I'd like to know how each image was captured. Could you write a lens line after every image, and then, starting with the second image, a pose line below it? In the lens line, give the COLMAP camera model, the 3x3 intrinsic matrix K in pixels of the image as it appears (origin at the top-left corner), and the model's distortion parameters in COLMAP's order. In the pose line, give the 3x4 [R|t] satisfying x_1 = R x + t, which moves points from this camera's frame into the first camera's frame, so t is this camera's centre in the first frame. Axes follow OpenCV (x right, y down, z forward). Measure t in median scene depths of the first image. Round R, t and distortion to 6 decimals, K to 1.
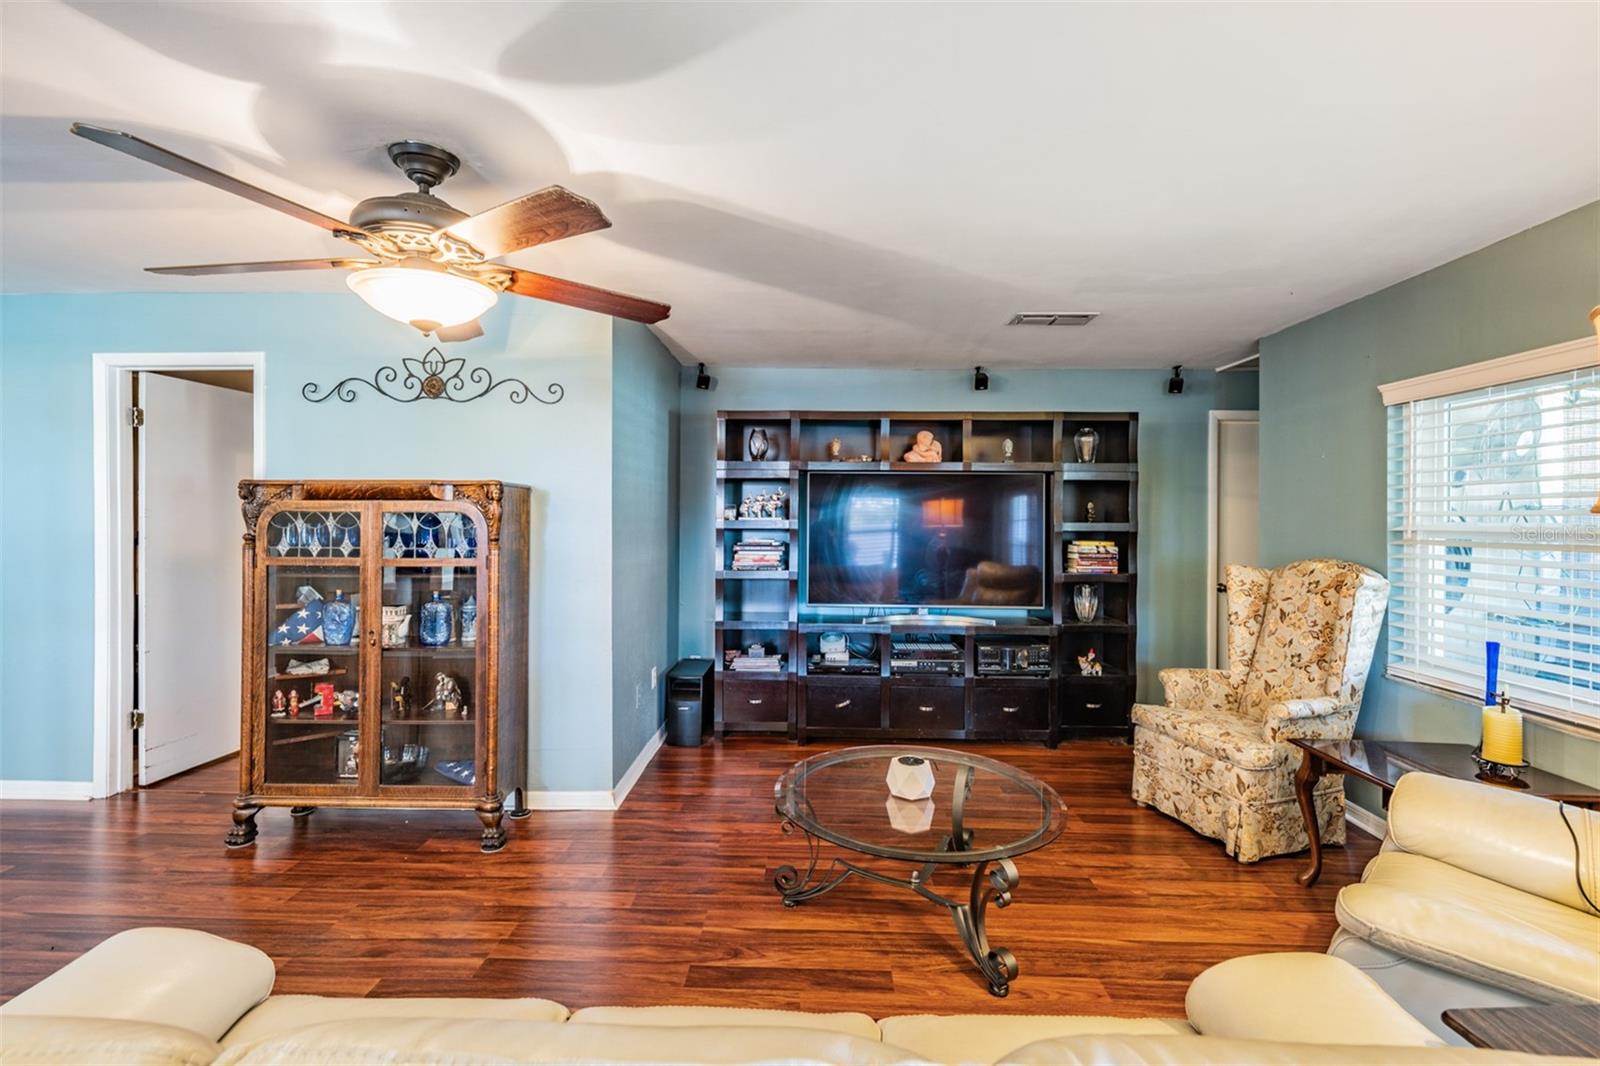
lens RADIAL K [[685.0, 0, 812.9], [0, 685.0, 498.9], [0, 0, 1]] dist [-0.000623, -0.000205]
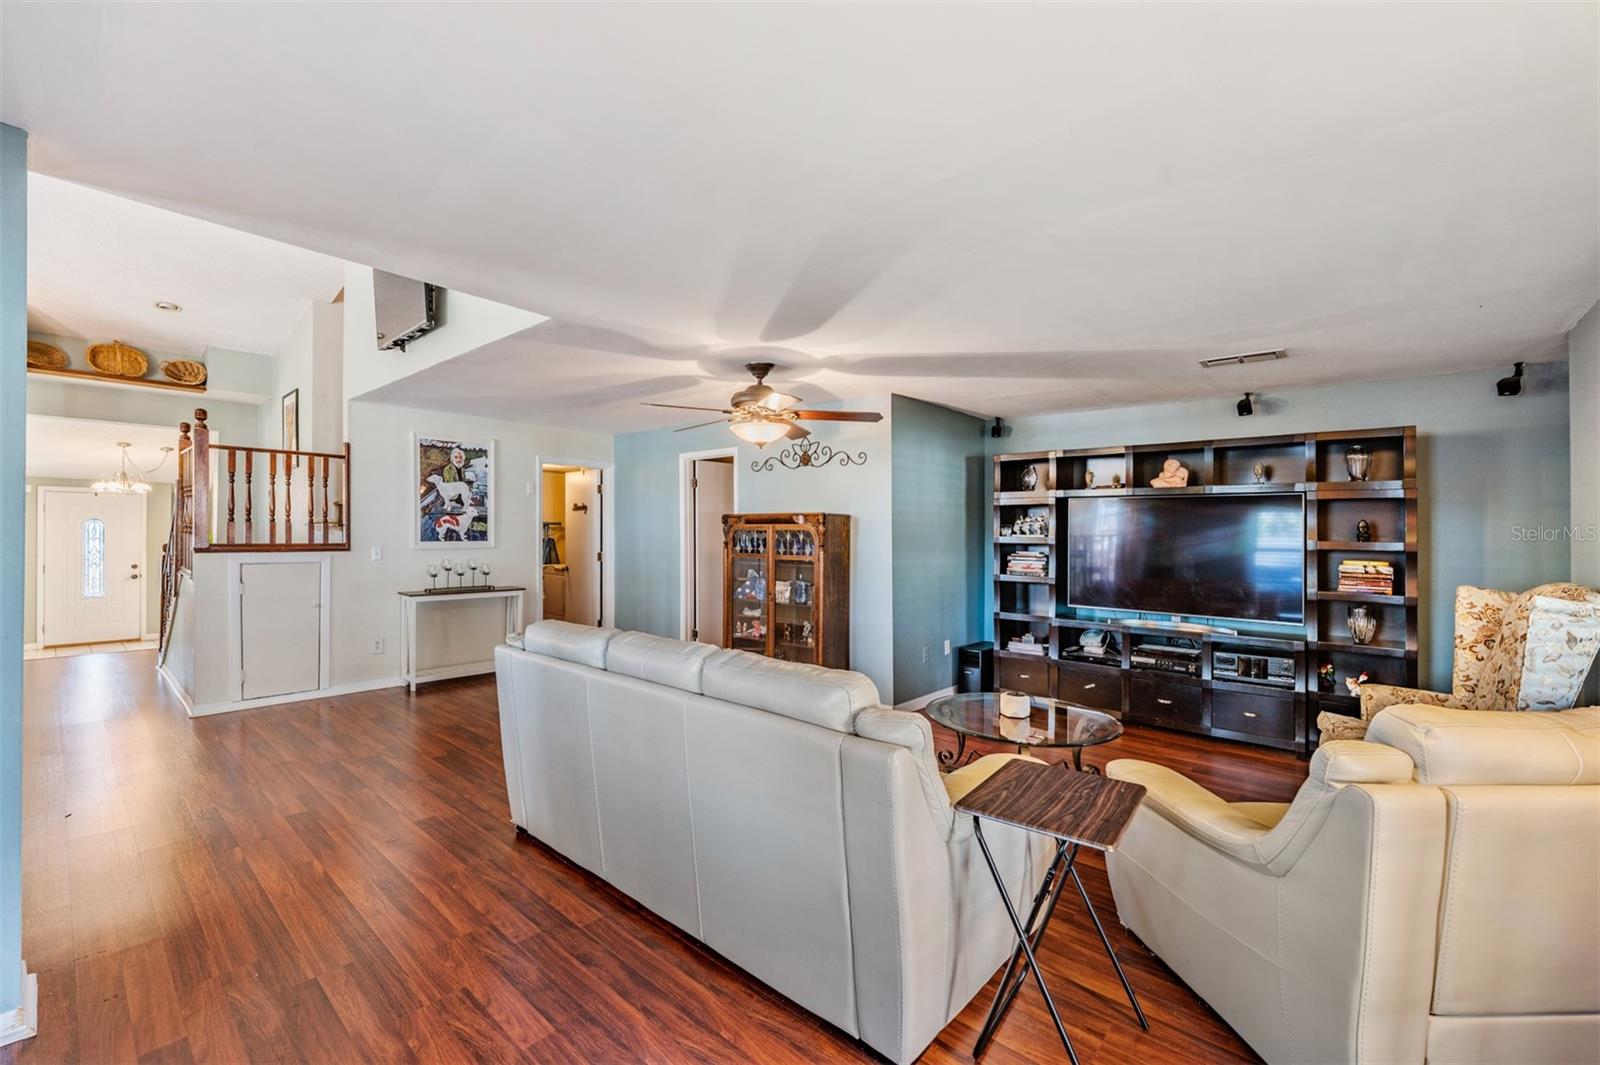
lens RADIAL K [[673.0, 0, 806.9], [0, 673.0, 499.3], [0, 0, 1]] dist [-0.002711, -0.000181]
pose [[0.772304, -0.028514, -0.634613, 0.540228], [0.010698, 0.999434, -0.031887, -0.005108], [0.635164, 0.017837, 0.772172, -0.329630]]
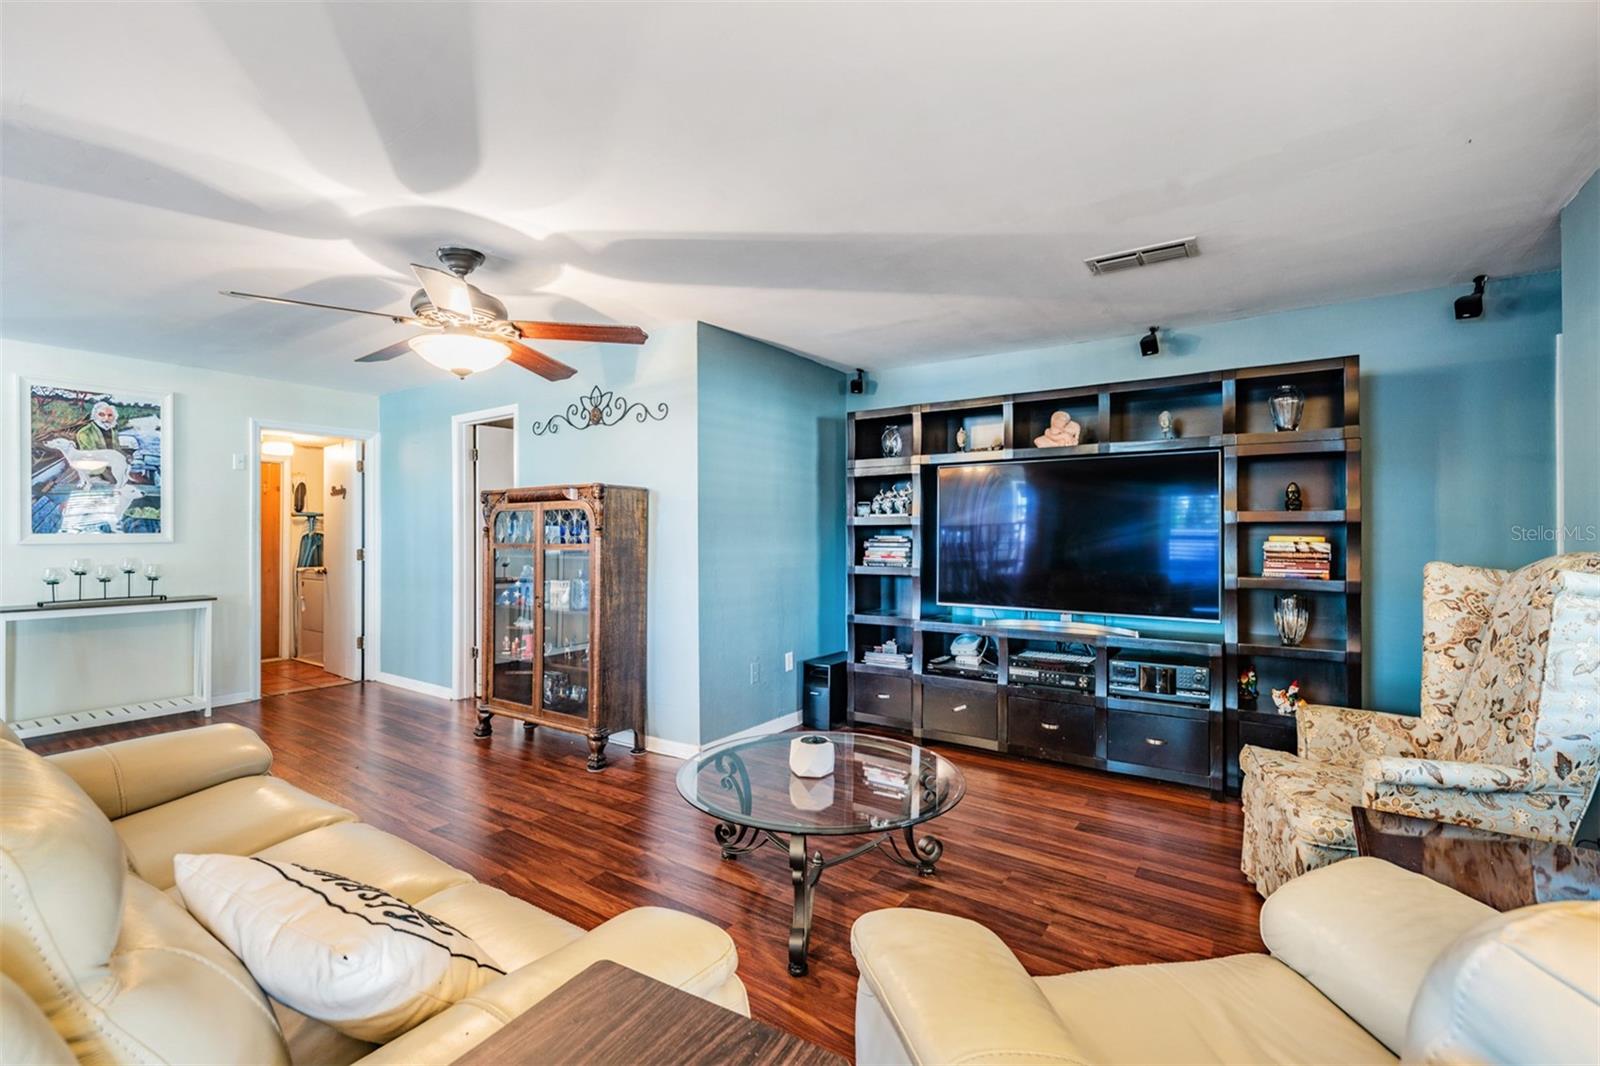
lens RADIAL K [[700.6, 0, 811.4], [0, 700.6, 508.2], [0, 0, 1]] dist [-0.001258, -0.000417]
pose [[0.838460, -0.027420, -0.544272, 0.511193], [0.021570, 0.999621, -0.017131, 0.044454], [0.544536, 0.002624, 0.838734, 0.100481]]
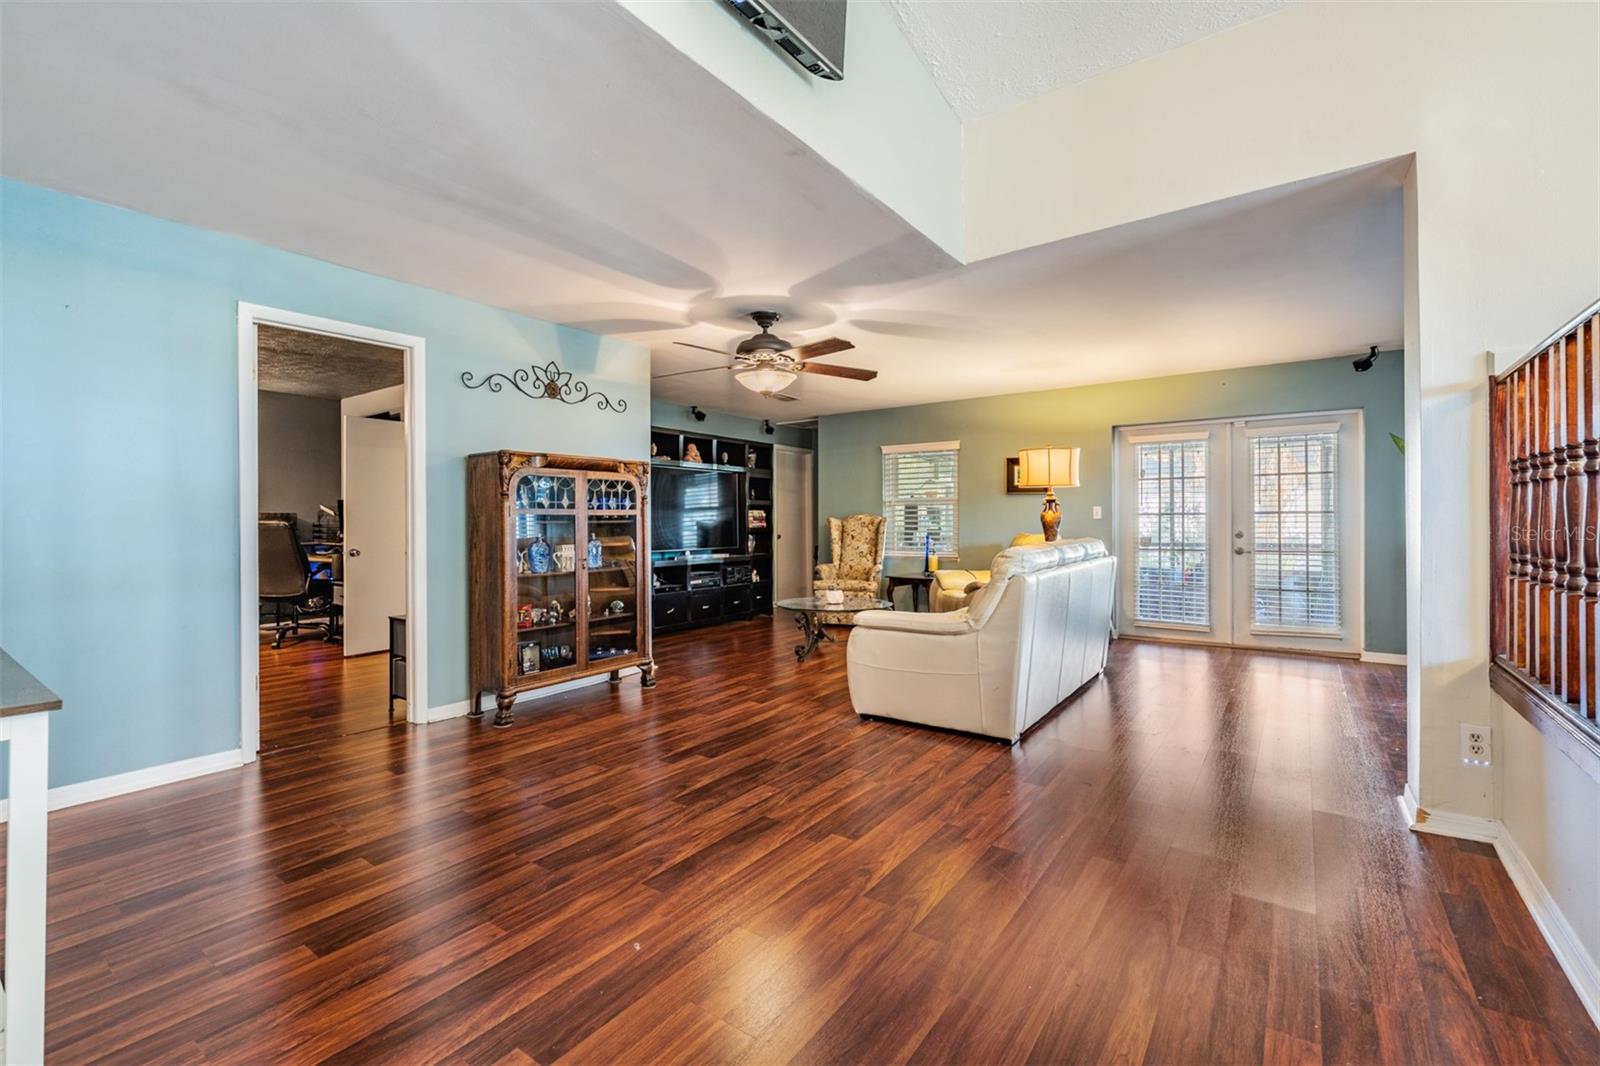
lens RADIAL K [[668.1, 0, 790.8], [0, 668.1, 483.9], [0, 0, 1]] dist [0.000655, -0.000141]
pose [[0.574845, 0.034925, 0.817517, -1.363315], [-0.016043, 0.999378, -0.031413, 0.060450], [-0.818105, 0.004942, 0.575047, -0.169965]]
